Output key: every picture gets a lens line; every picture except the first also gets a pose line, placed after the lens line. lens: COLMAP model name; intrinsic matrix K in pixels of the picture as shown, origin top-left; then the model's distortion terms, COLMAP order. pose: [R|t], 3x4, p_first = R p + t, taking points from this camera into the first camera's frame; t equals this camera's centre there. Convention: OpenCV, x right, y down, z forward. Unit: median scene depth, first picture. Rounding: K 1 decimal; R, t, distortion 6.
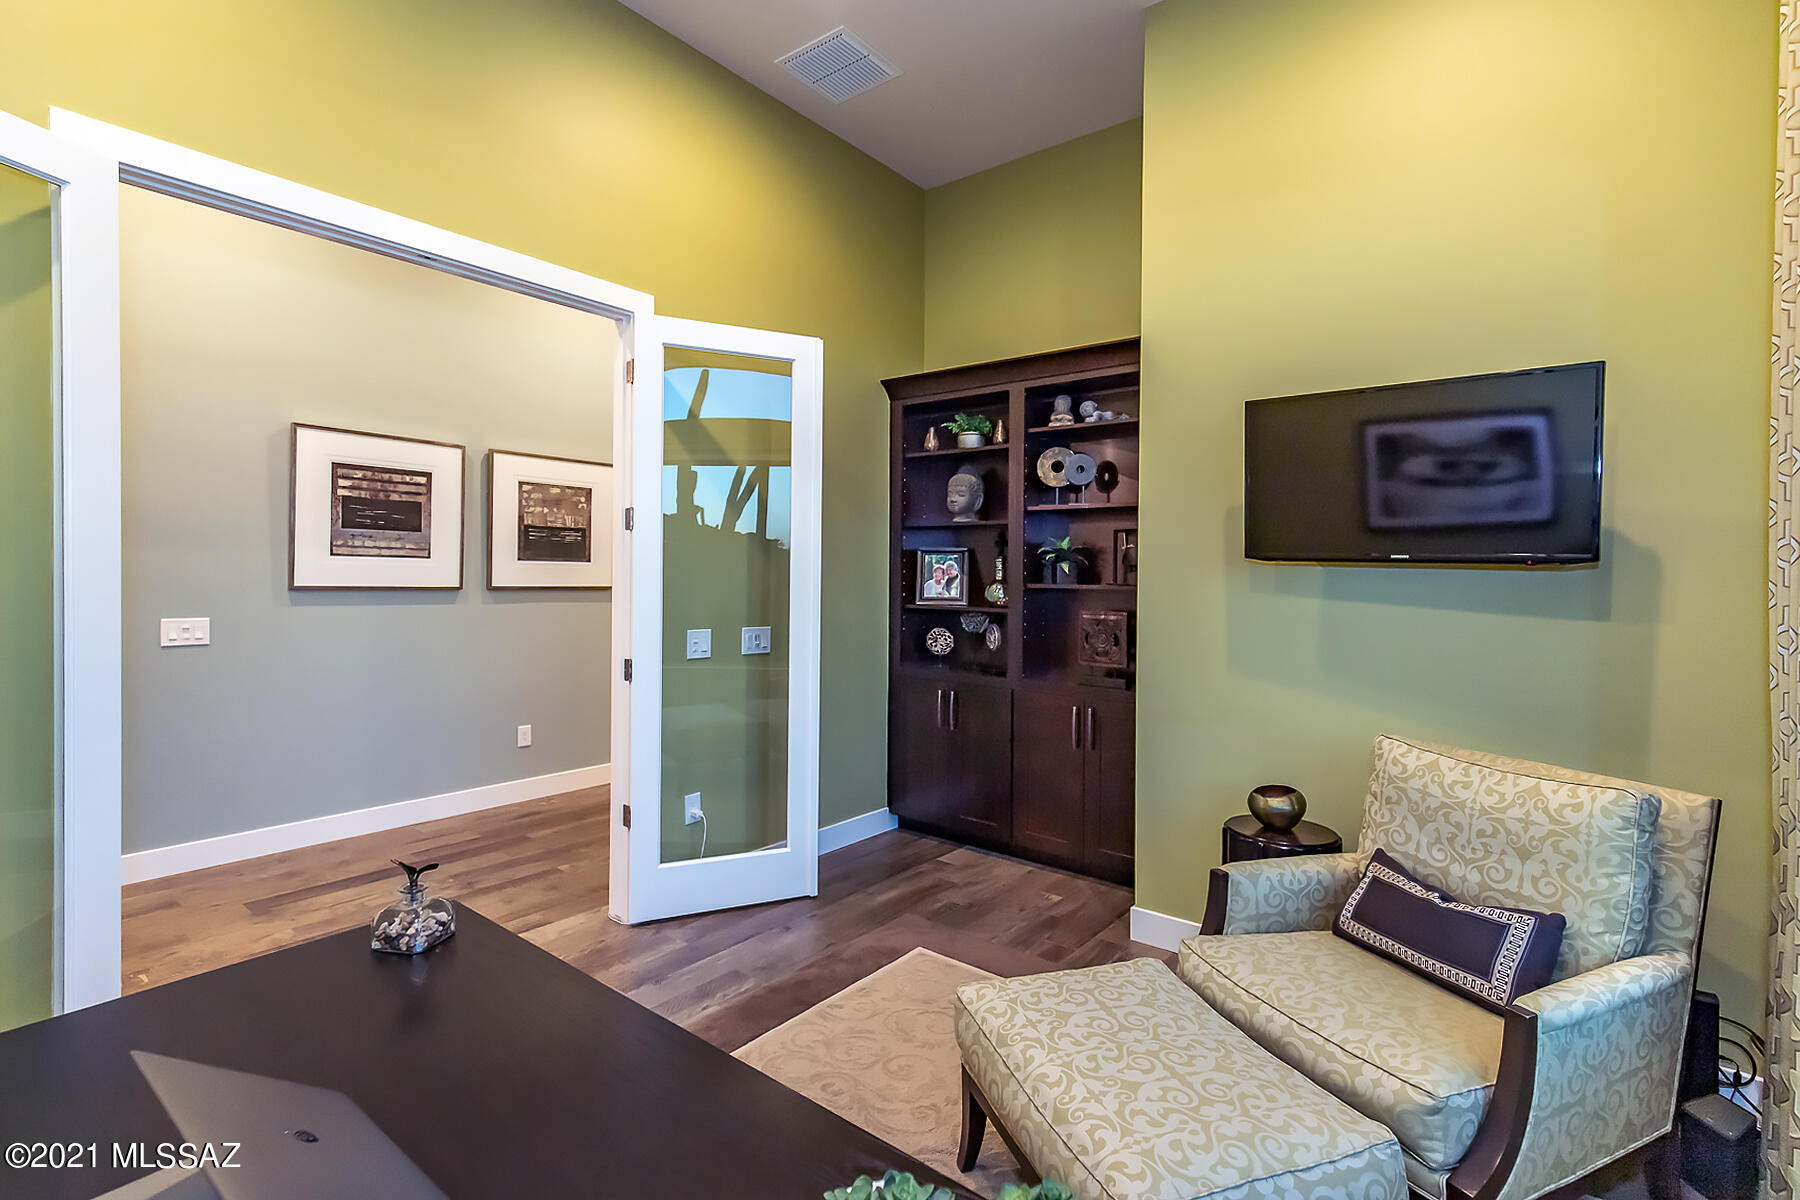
lens RADIAL K [[829.2, 0, 885.7], [0, 829.2, 587.7], [0, 0, 1]] dist [0.008734, -0.001415]
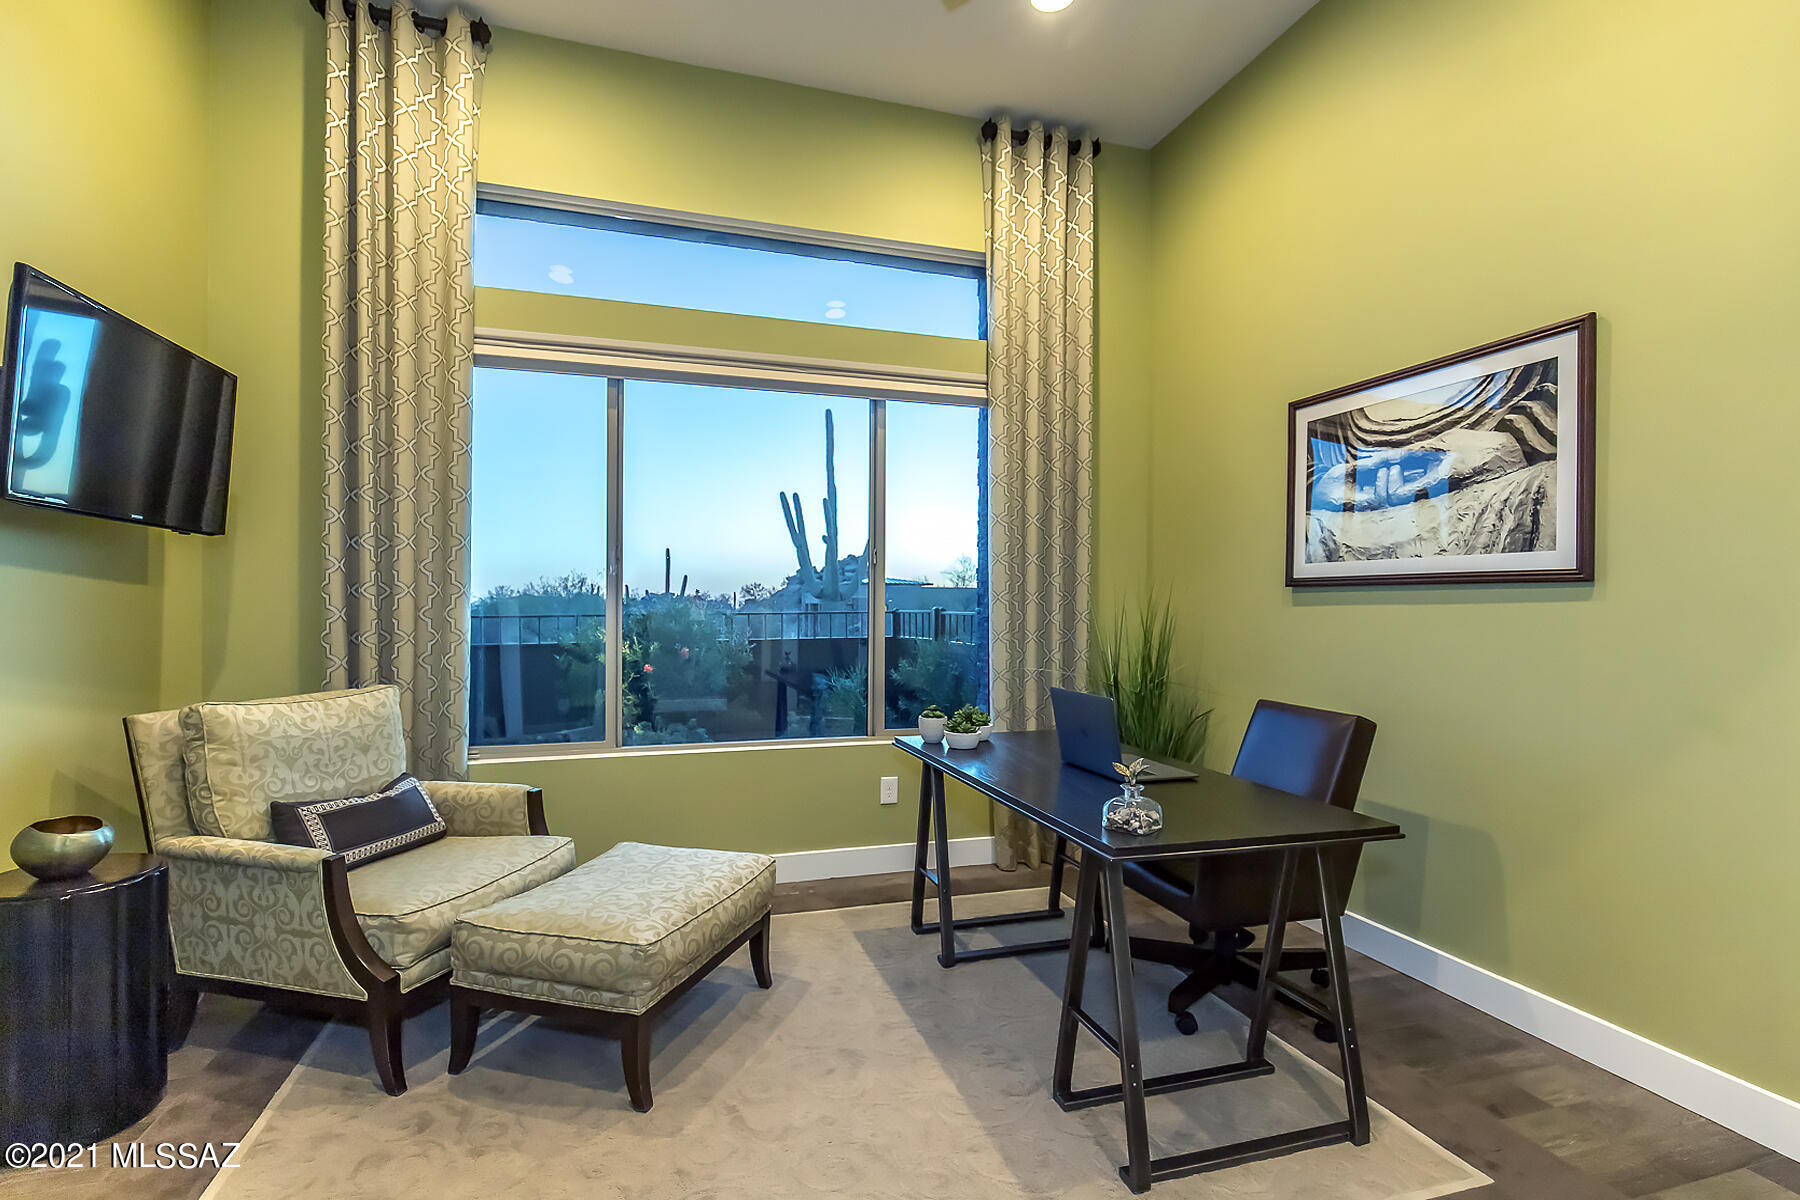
lens RADIAL K [[829.2, 0, 889.8], [0, 829.2, 600.3], [0, 0, 1]] dist [0.008734, -0.001415]
pose [[-0.829999, -0.030038, 0.556955, -0.686104], [-0.024532, 0.999548, 0.017349, 0.025493], [-0.557225, 0.000736, -0.830361, 1.585066]]
